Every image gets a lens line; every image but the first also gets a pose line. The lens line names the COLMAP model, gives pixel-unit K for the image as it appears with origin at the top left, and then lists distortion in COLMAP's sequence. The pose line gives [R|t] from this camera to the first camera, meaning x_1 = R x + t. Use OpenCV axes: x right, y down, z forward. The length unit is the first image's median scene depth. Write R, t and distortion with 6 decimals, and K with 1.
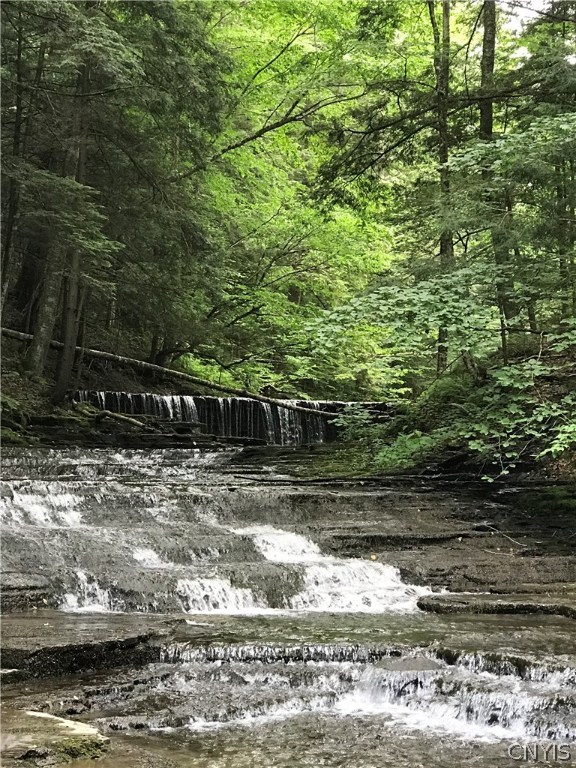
lens RADIAL K [[1755.3, 0, 288.2], [0, 1755.3, 384.8], [0, 0, 1]] dist [0.083079, 0.000000]
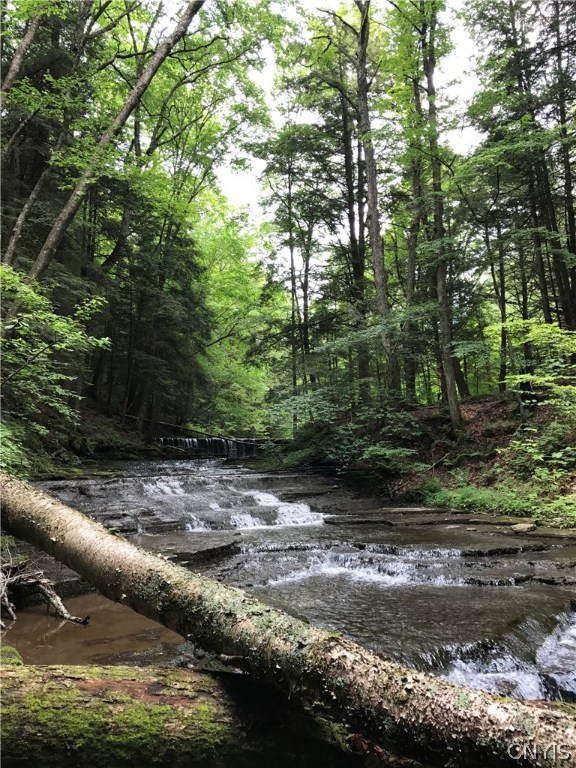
lens RADIAL K [[628.7, 0, 287.8], [0, 628.7, 379.8], [0, 0, 1]] dist [0.132044, -0.000977]
pose [[0.991996, -0.013972, 0.125494, -0.074432], [0.024064, 0.996563, -0.079270, -0.006105], [-0.123955, 0.081655, 0.988922, 0.072007]]
